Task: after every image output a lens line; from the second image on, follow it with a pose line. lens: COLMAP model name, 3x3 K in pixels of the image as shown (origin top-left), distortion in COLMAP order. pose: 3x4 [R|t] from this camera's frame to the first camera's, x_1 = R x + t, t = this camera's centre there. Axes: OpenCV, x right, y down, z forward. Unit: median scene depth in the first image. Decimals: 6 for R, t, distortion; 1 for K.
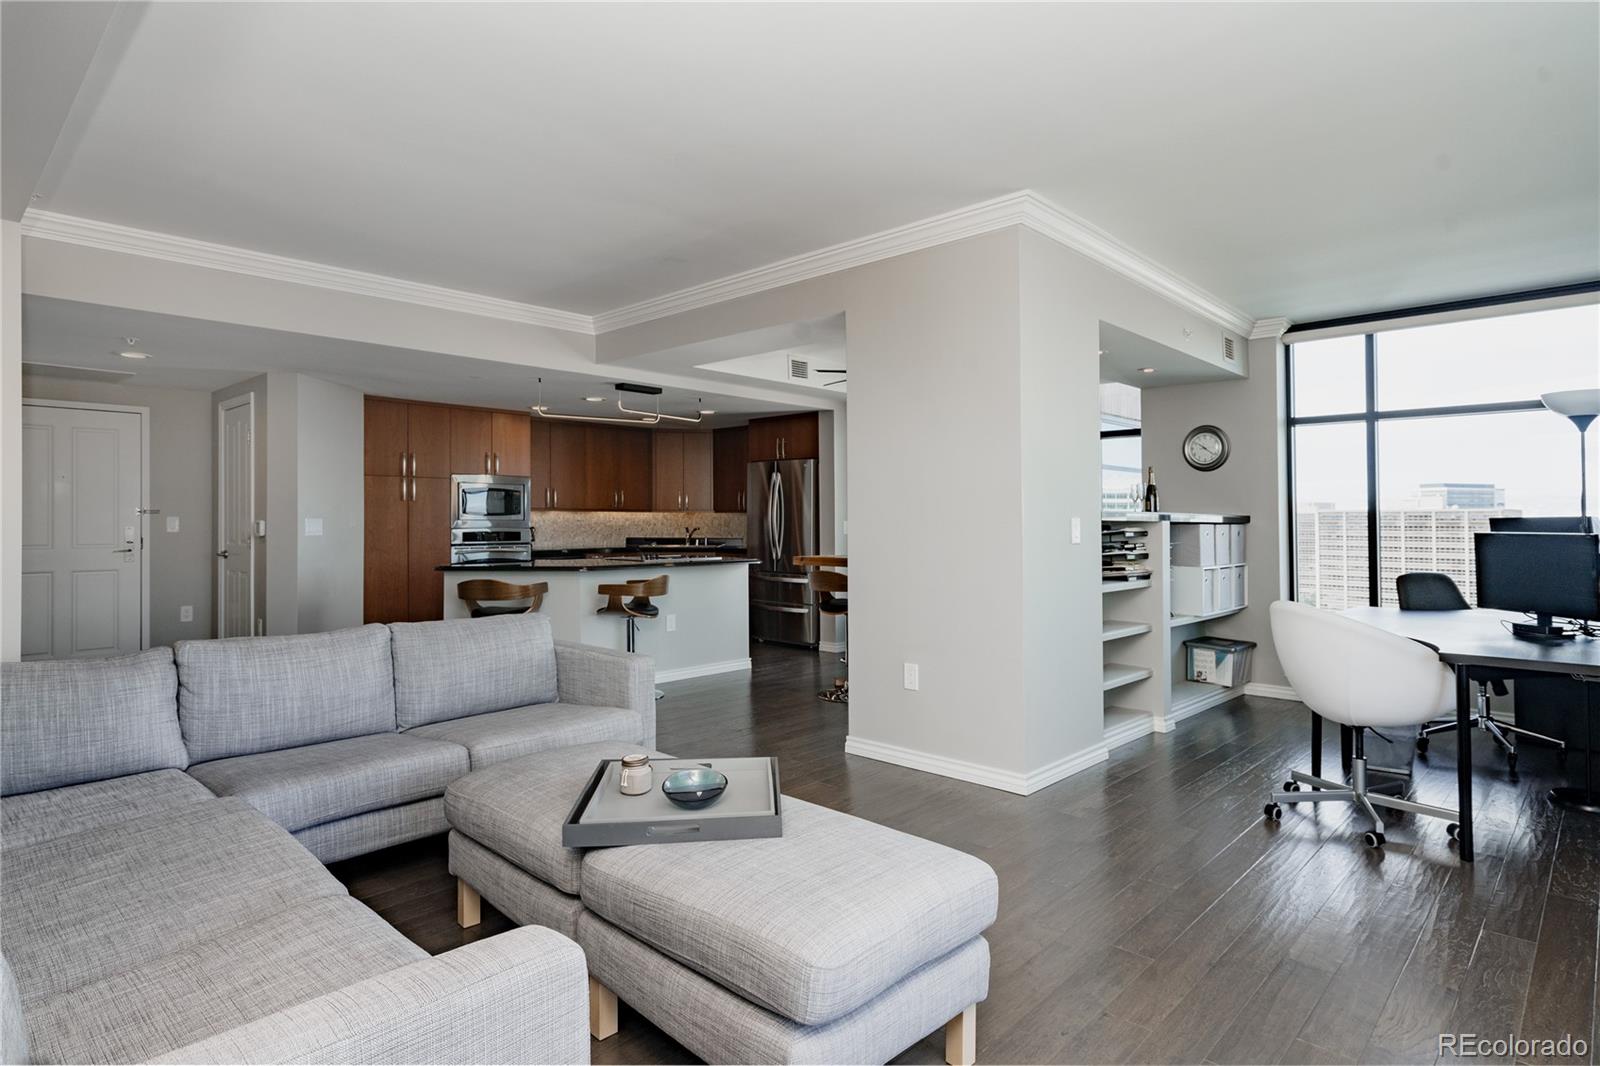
lens RADIAL K [[877.1, 0, 817.3], [0, 877.1, 492.1], [0, 0, 1]] dist [-0.001128, 0.000247]
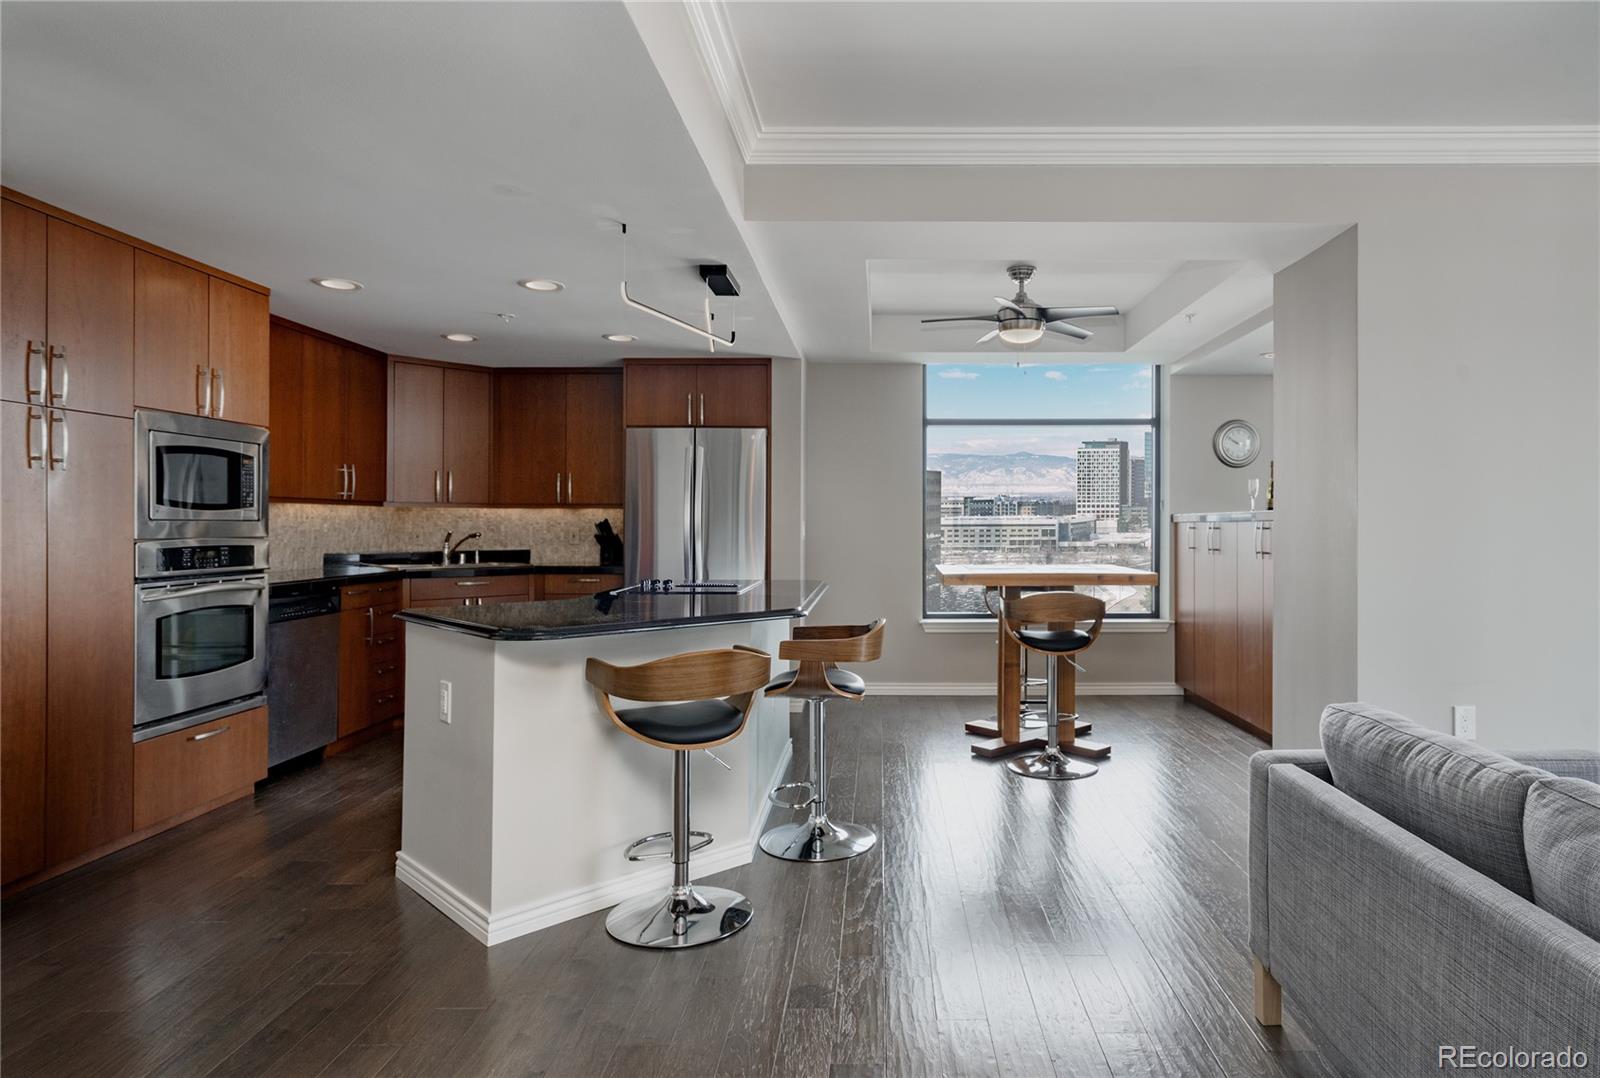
lens RADIAL K [[911.1, 0, 859.9], [0, 911.1, 513.0], [0, 0, 1]] dist [-0.041198, -0.000003]
pose [[0.744164, 0.004743, 0.667980, -0.525327], [-0.020955, 0.999648, 0.016247, 0.017345], [-0.667668, -0.026088, 0.744002, 0.559903]]
